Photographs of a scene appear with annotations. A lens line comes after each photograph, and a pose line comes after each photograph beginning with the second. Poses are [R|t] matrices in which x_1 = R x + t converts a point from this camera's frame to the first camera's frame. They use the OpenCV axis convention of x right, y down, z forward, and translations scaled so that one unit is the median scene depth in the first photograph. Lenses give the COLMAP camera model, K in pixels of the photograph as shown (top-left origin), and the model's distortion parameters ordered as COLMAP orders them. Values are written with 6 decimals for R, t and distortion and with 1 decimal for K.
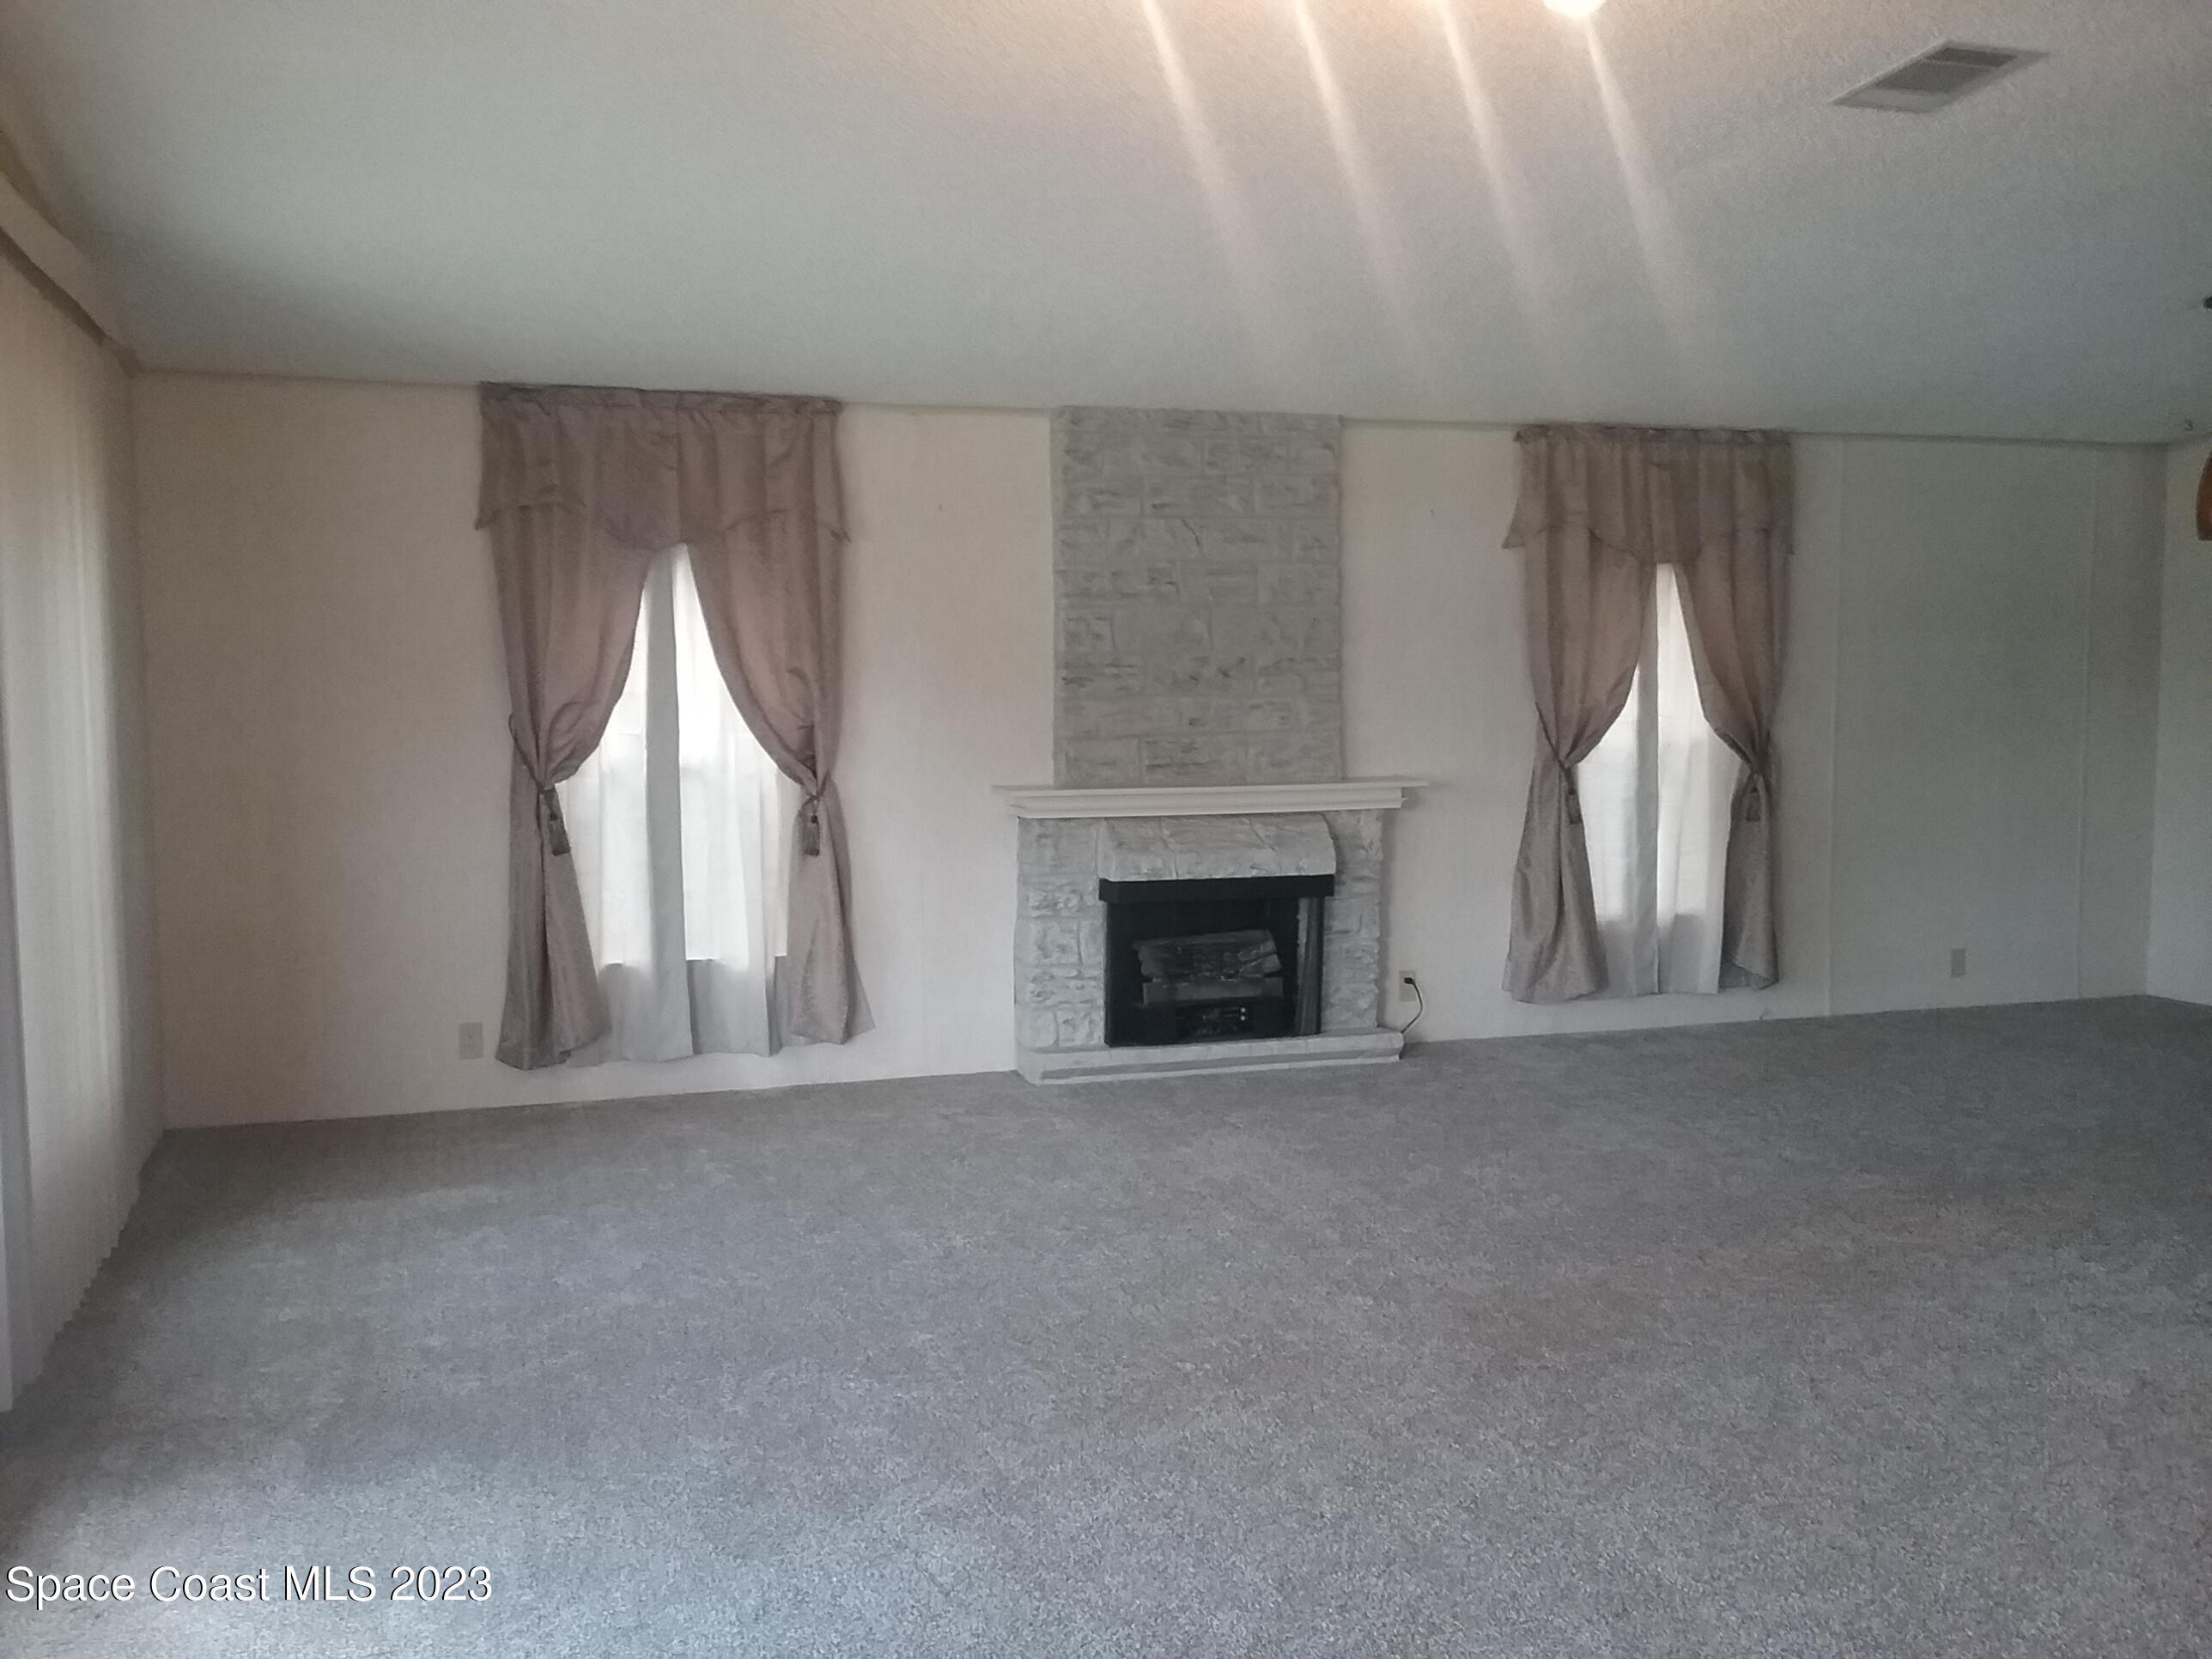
lens RADIAL K [[2032.6, 0, 1100.2], [0, 2032.6, 872.2], [0, 0, 1]] dist [0.073392, -0.136129]
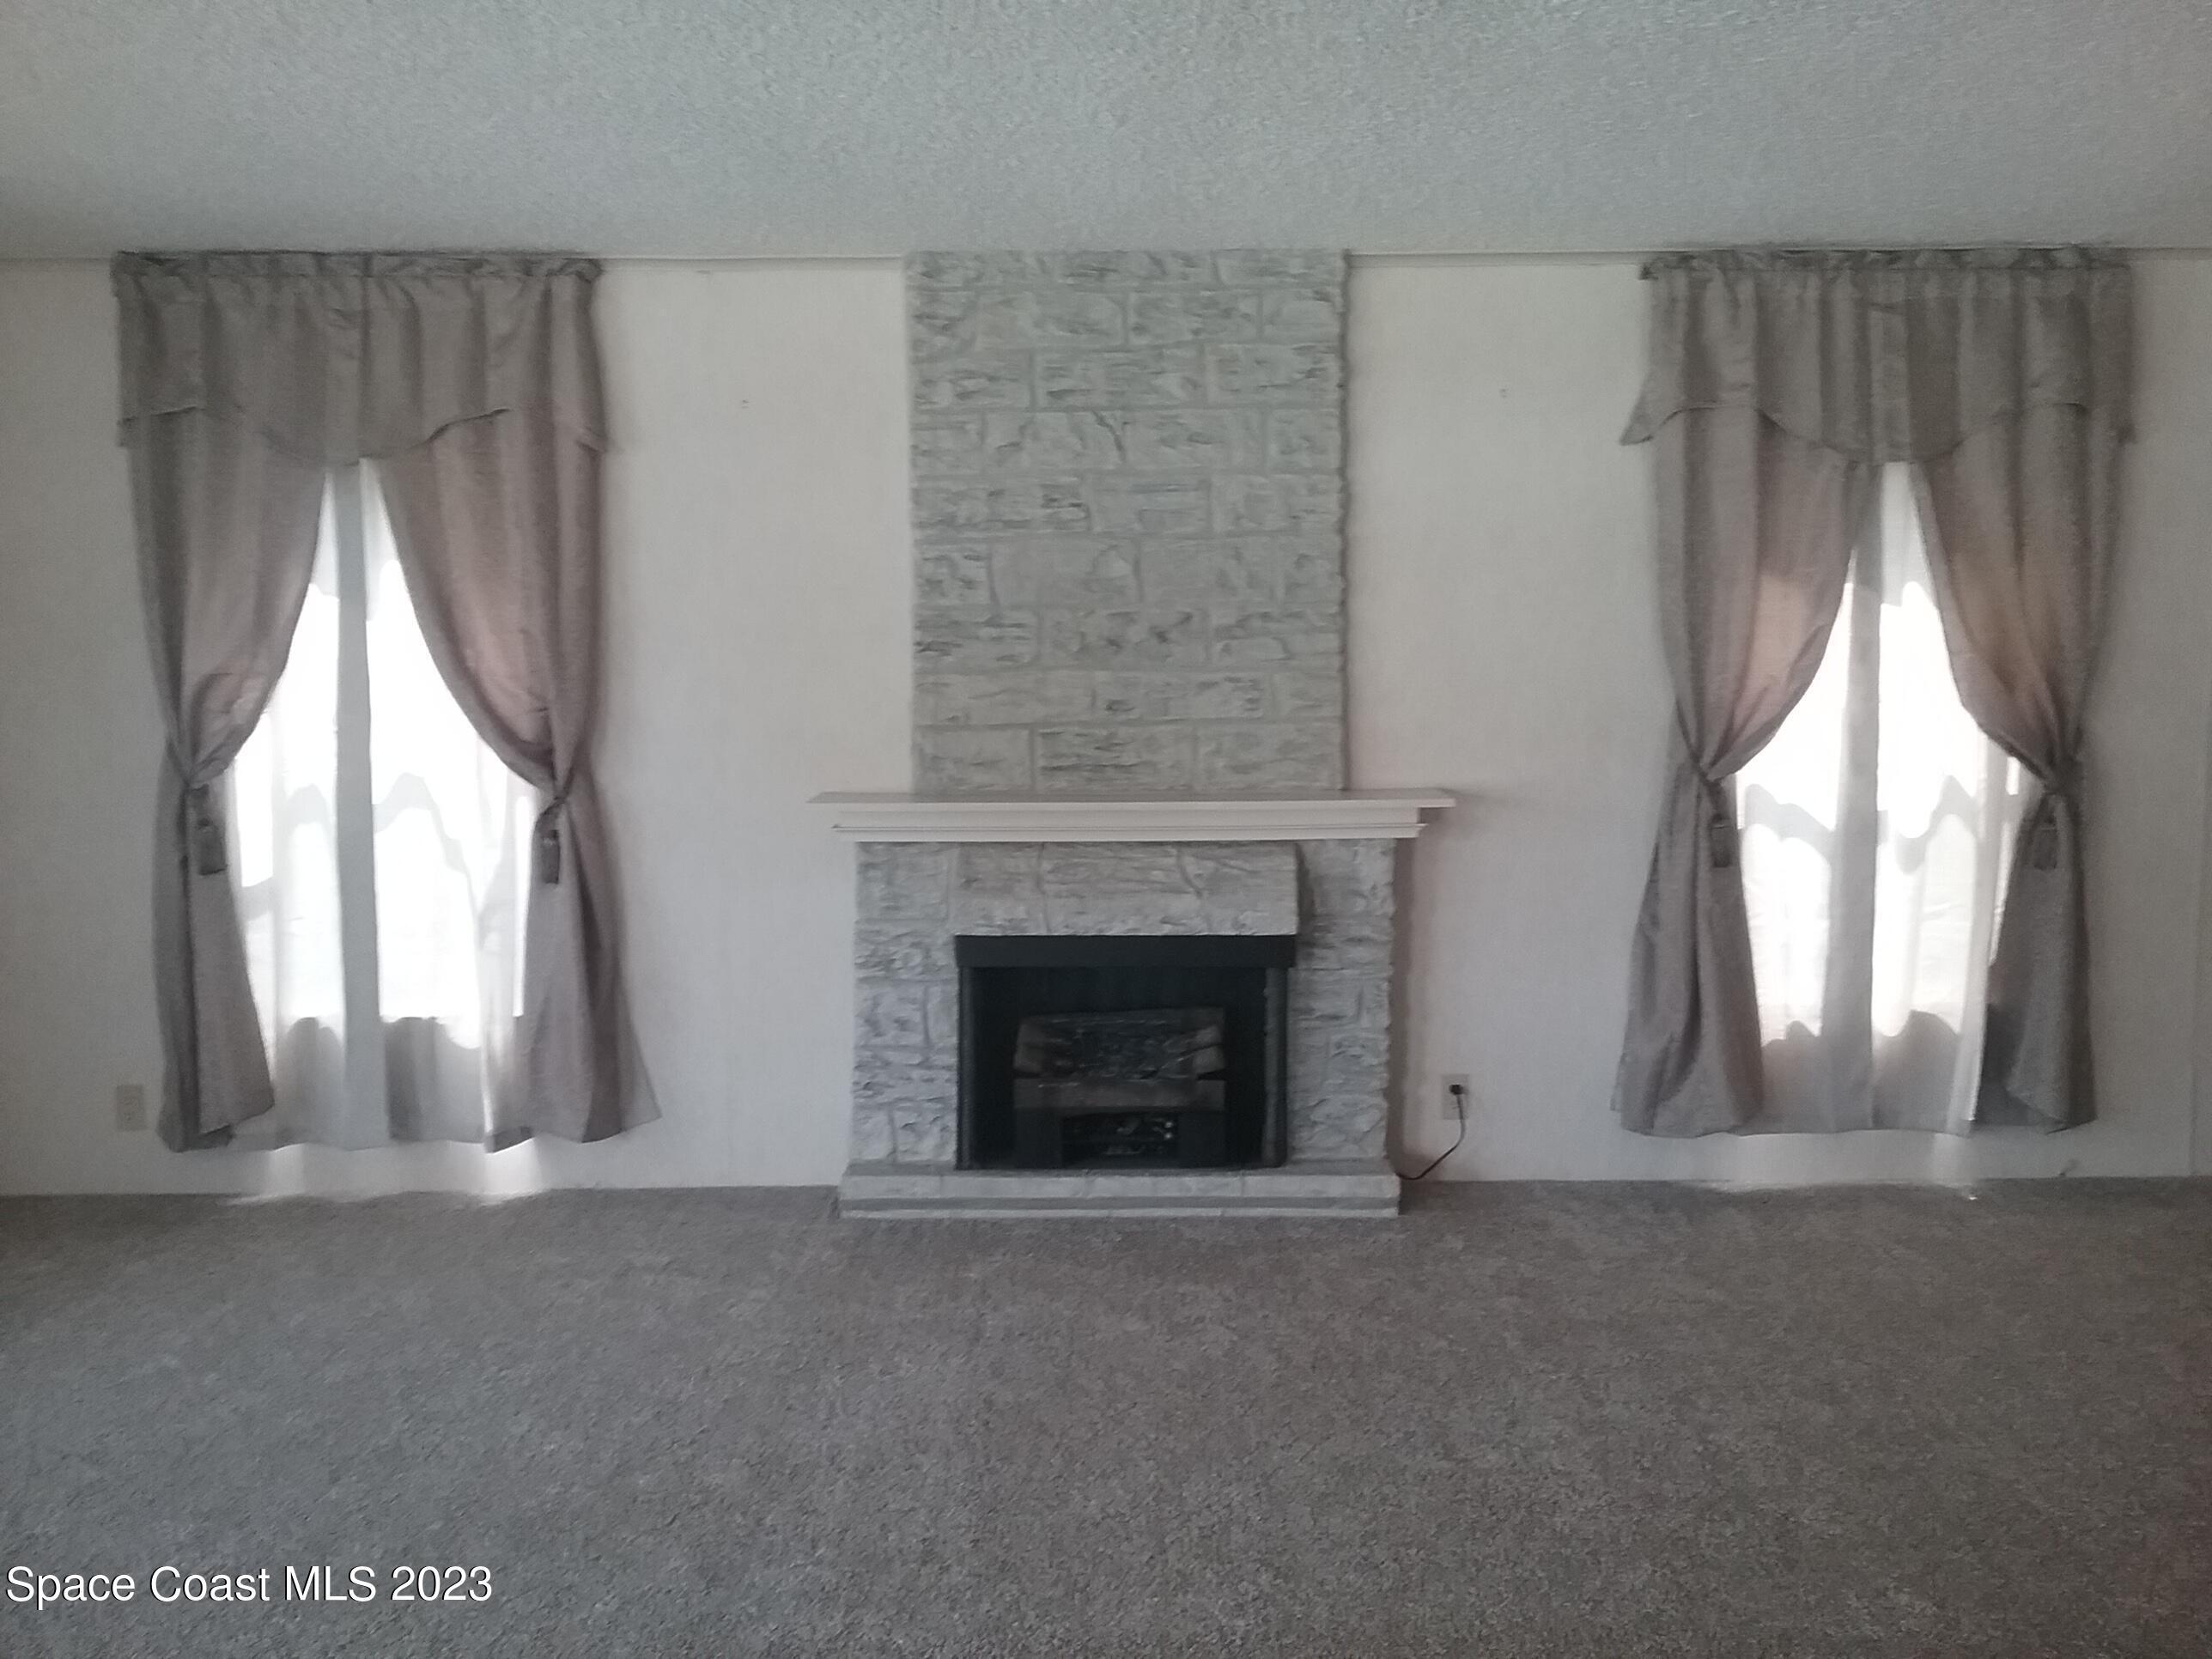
lens RADIAL K [[2032.6, 0, 1100.2], [0, 2032.6, 872.2], [0, 0, 1]] dist [0.073392, -0.136129]
pose [[0.953934, 0.036295, -0.297813, 0.251754], [-0.029096, 0.999168, 0.028574, -0.037010], [0.298603, -0.018592, 0.954196, 0.336093]]
